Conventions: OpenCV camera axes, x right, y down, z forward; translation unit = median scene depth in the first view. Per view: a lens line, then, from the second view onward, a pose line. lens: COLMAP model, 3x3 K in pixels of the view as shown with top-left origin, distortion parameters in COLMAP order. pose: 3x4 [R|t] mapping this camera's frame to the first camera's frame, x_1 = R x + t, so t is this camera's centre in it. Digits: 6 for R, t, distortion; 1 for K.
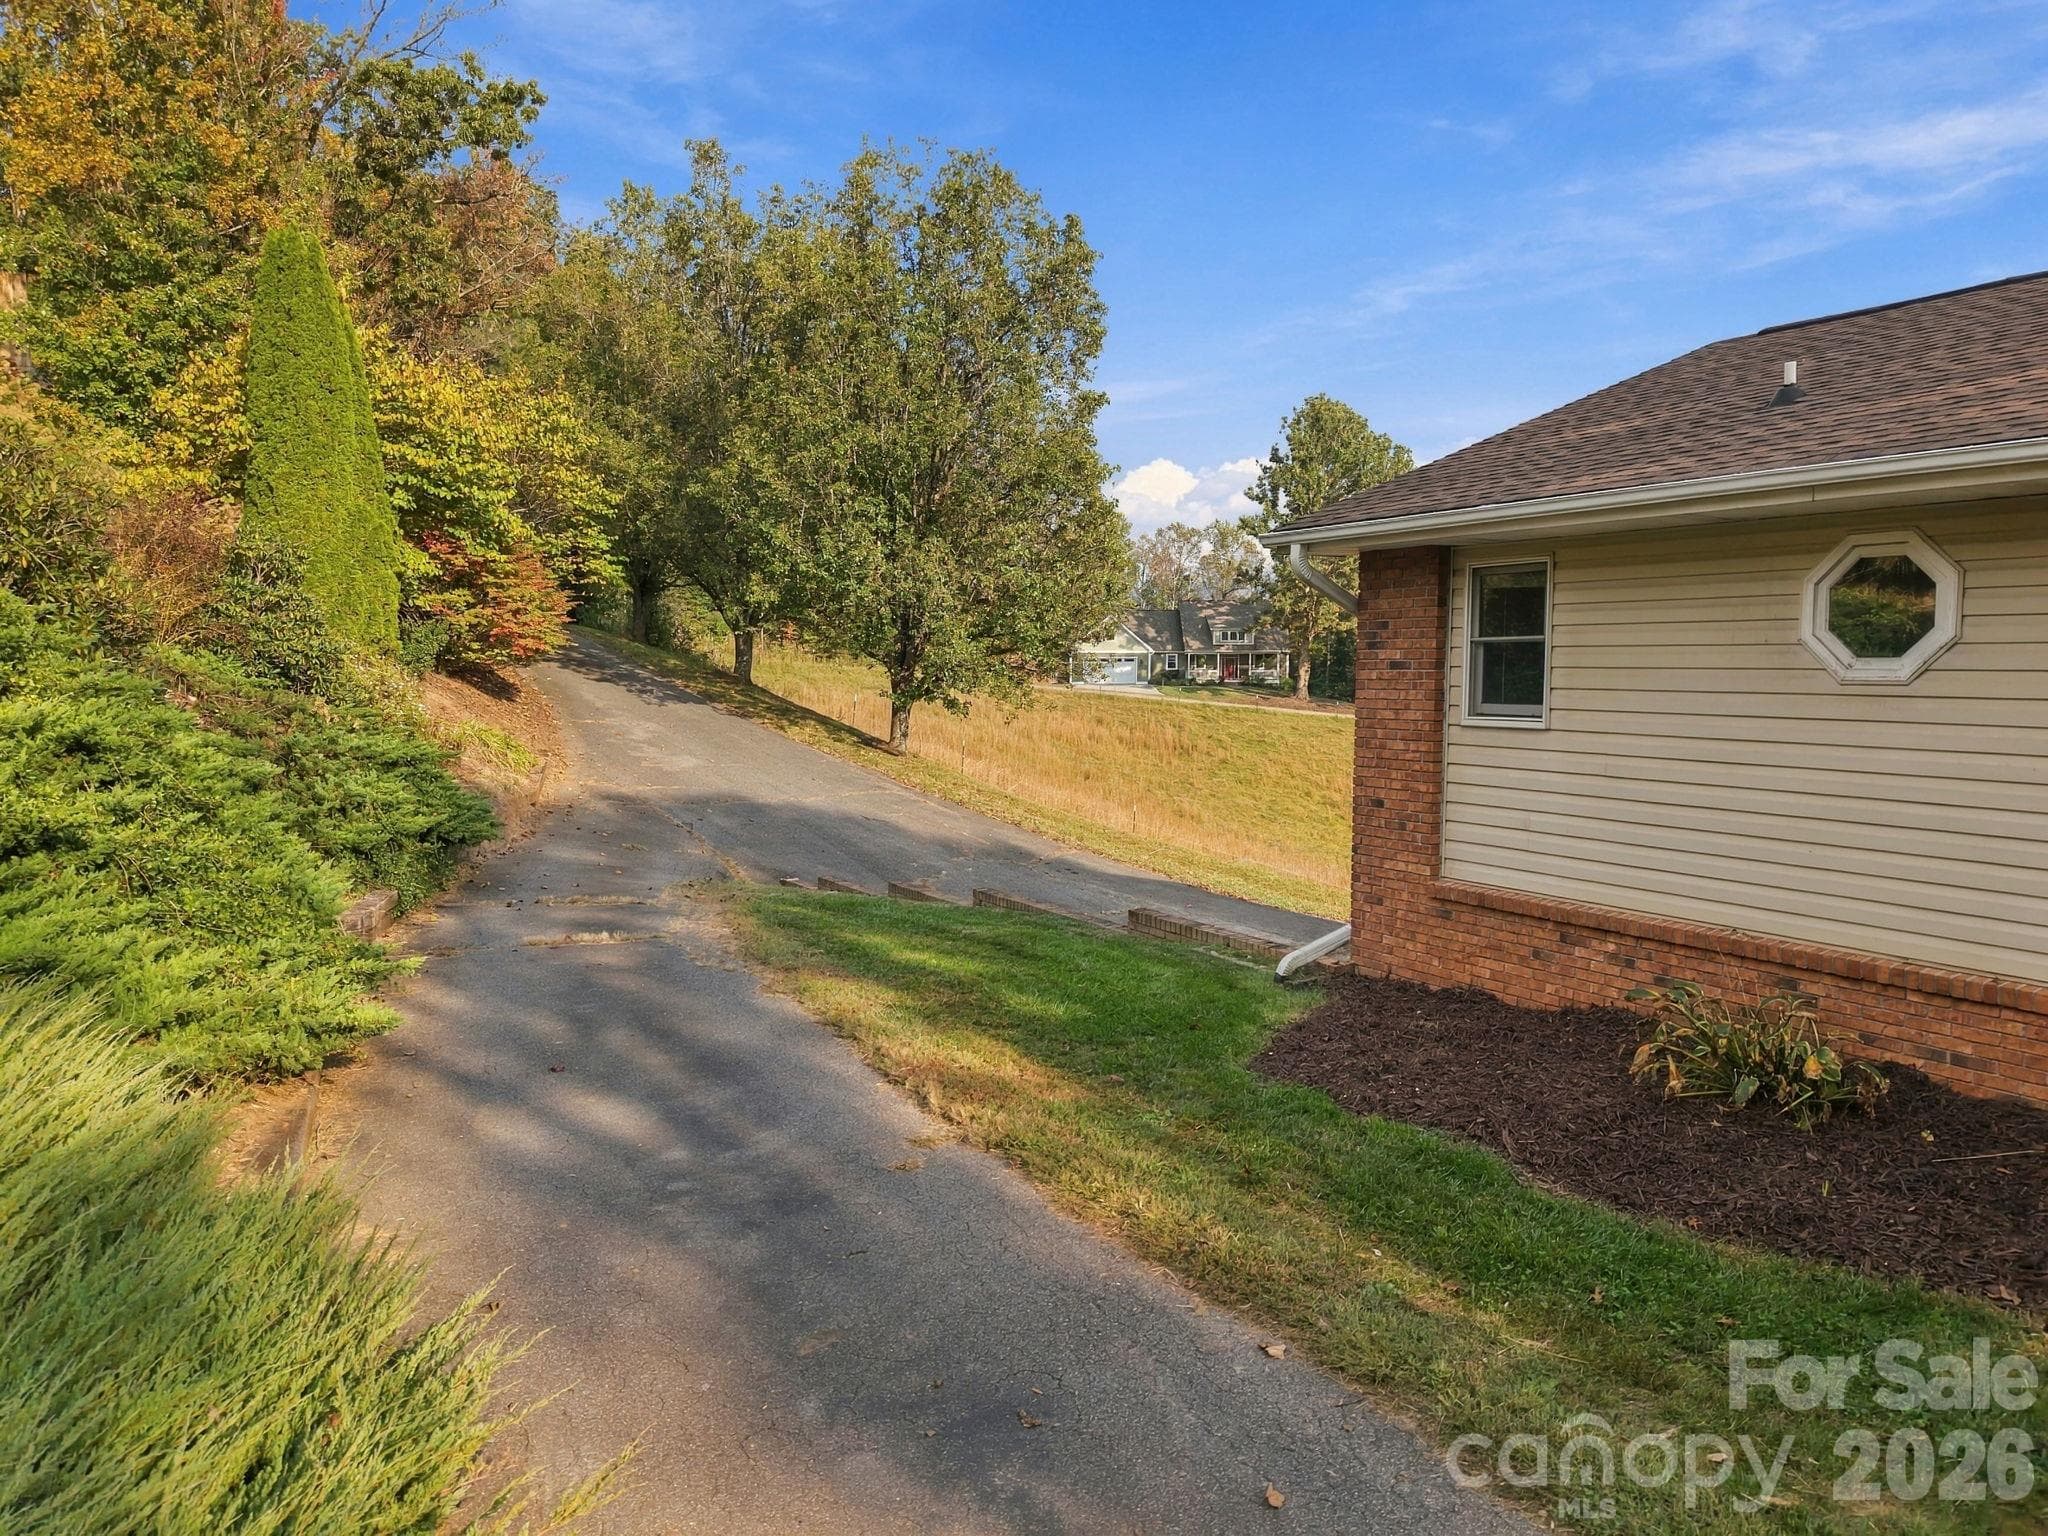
lens RADIAL K [[1352.2, 0, 1022.0], [0, 1352.2, 770.1], [0, 0, 1]] dist [0.021975, -0.001289]
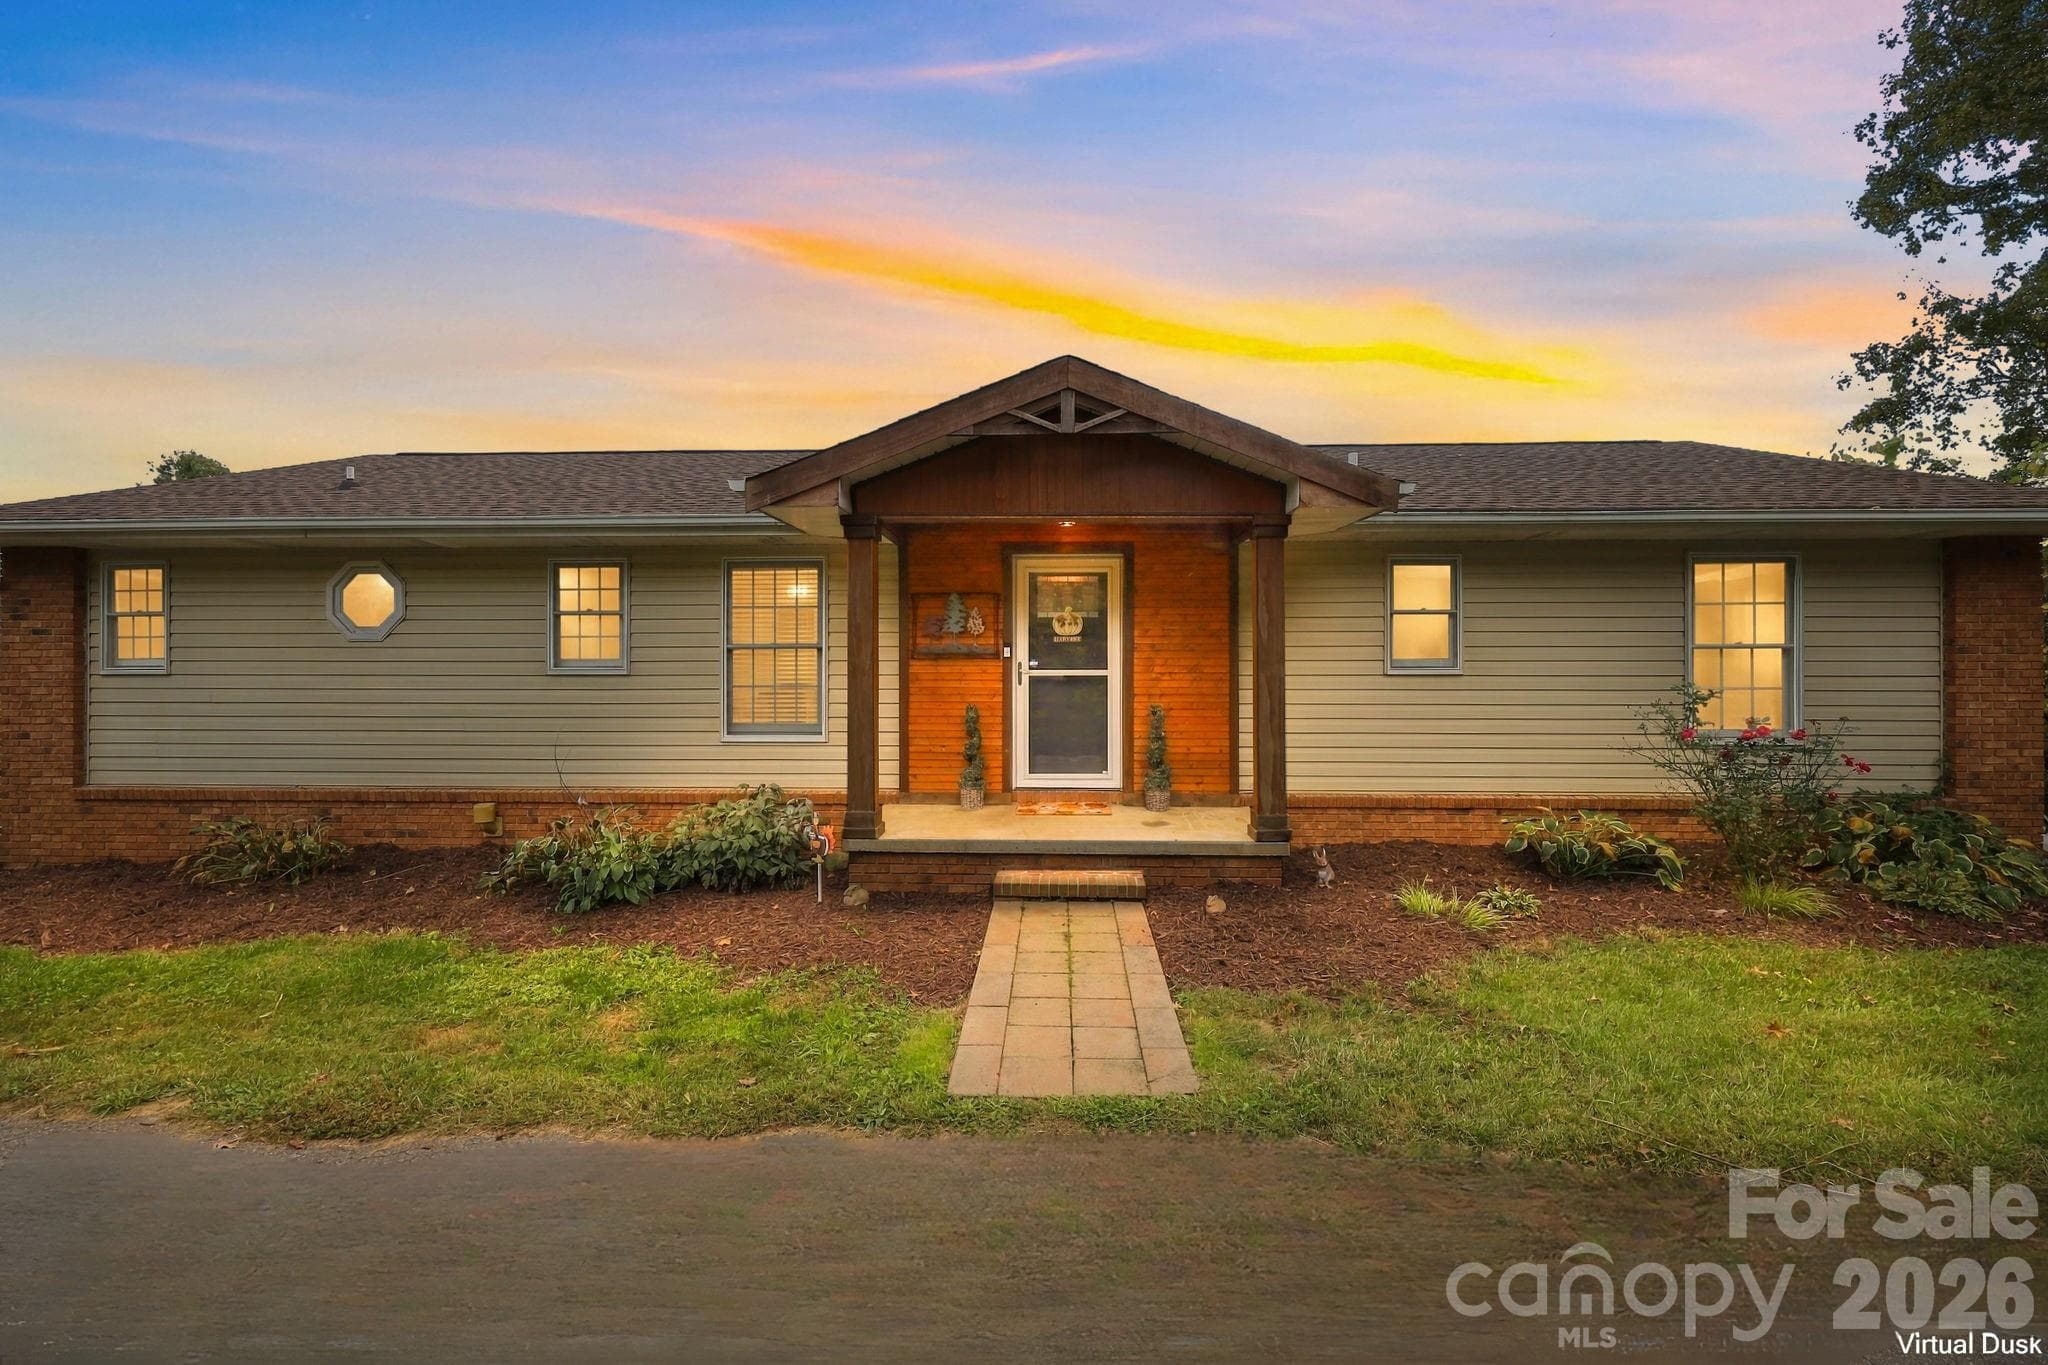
lens RADIAL K [[849.0, 0, 1027.1], [0, 849.0, 670.4], [0, 0, 1]] dist [0.001632, -0.001384]
pose [[0.552360, -0.005657, 0.833587, 0.114291], [0.068154, 0.996936, -0.038395, 0.059858], [-0.830815, 0.078020, 0.551053, -0.279139]]
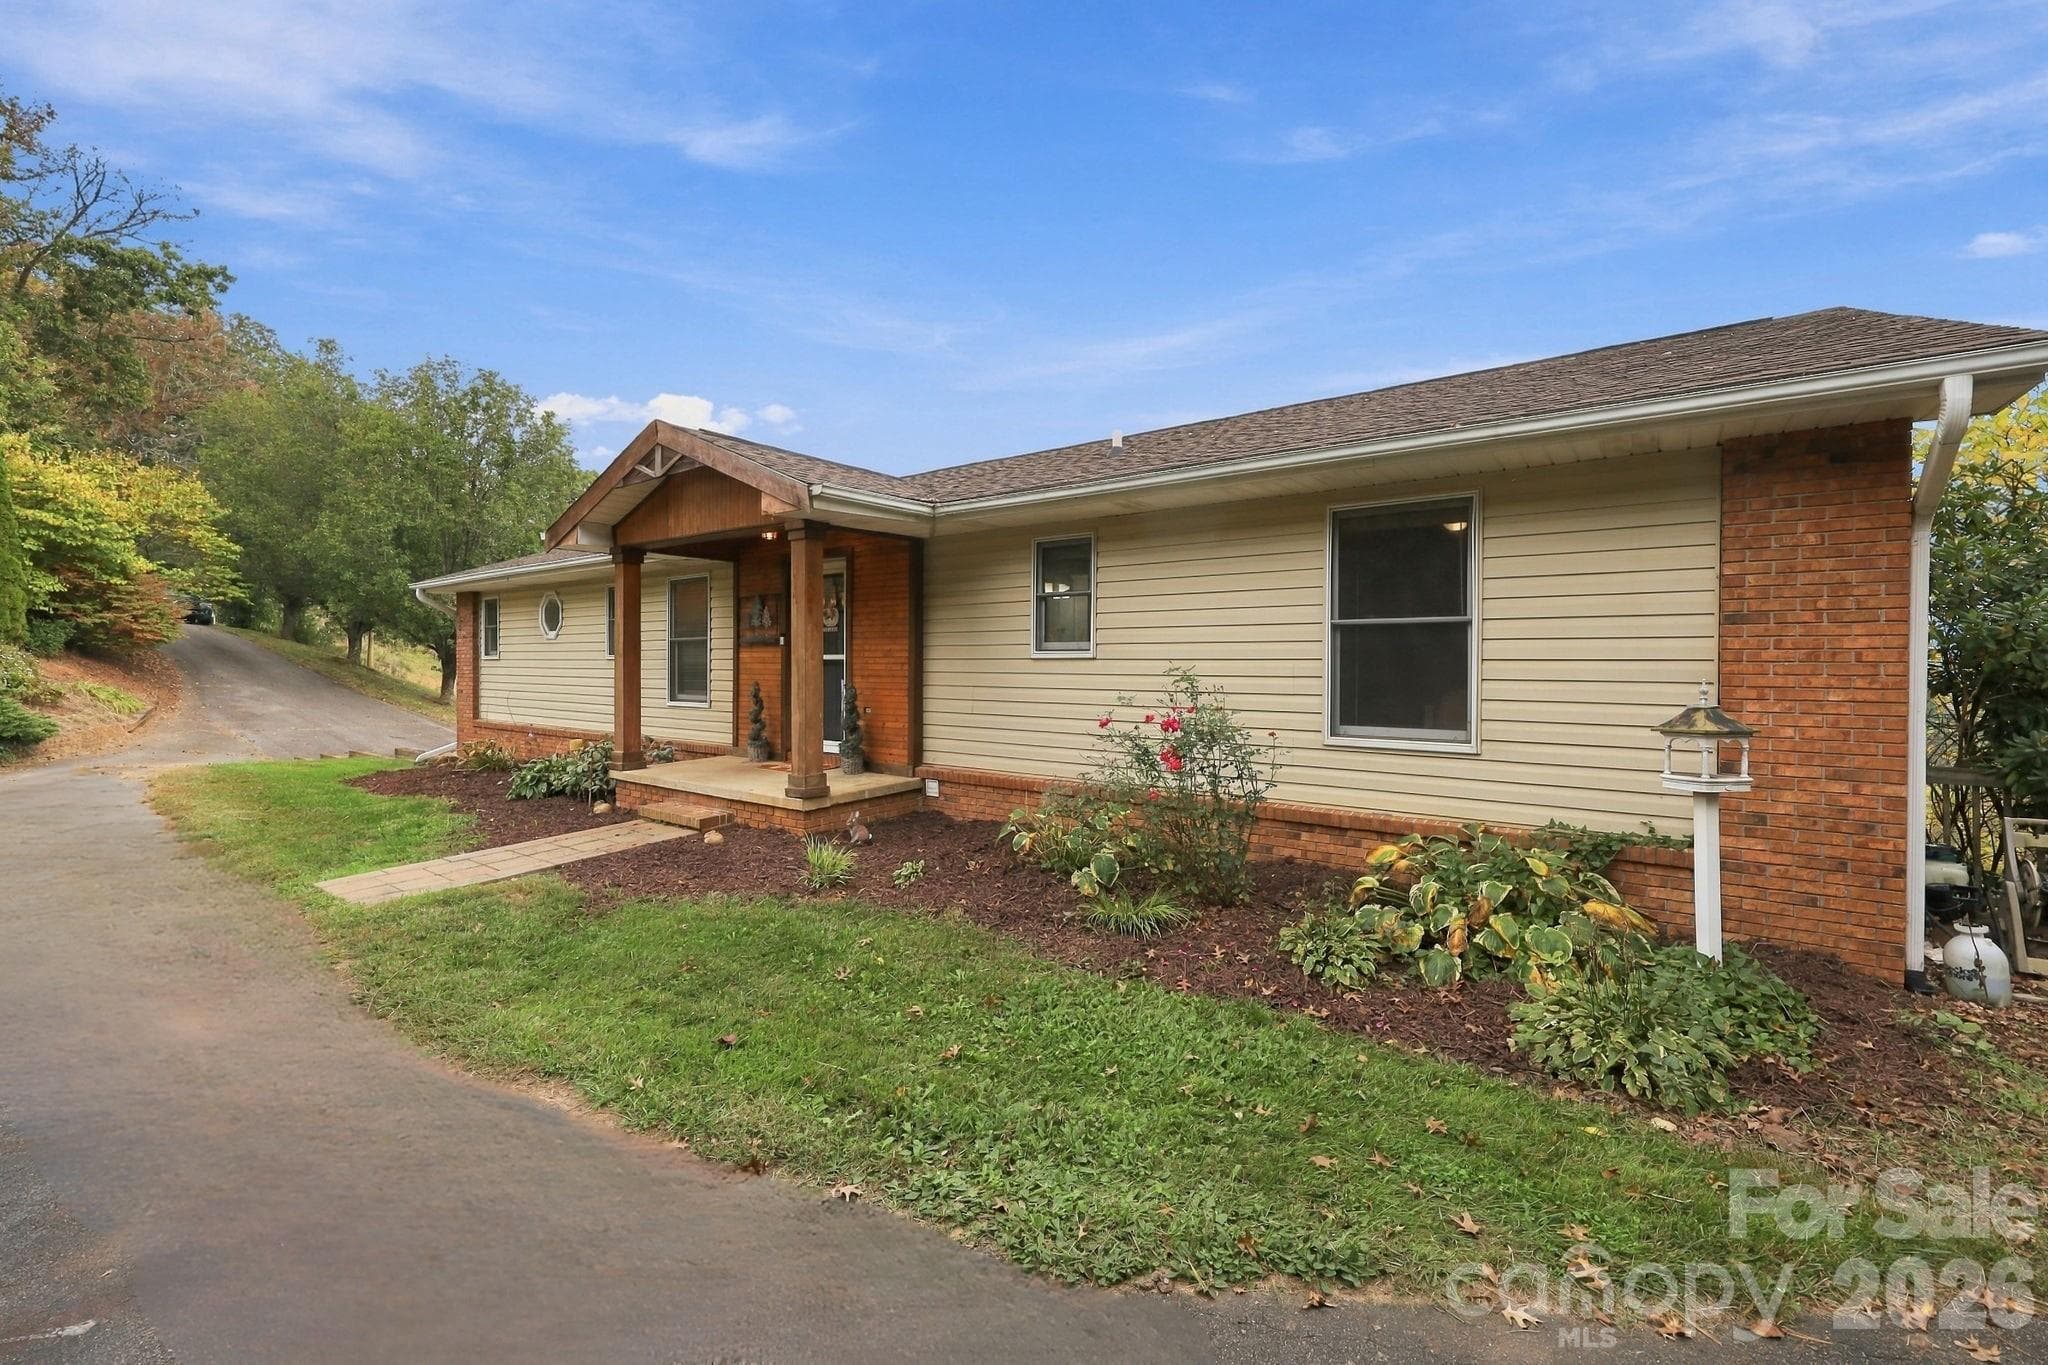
lens RADIAL K [[849.0, 0, 1040.0], [0, 849.0, 683.4], [0, 0, 1]] dist [0.001632, -0.001384]
pose [[0.929930, -0.006889, 0.367673, 0.686067], [0.027925, 0.998260, -0.051925, 0.122282], [-0.366676, 0.058554, 0.928504, -0.876830]]
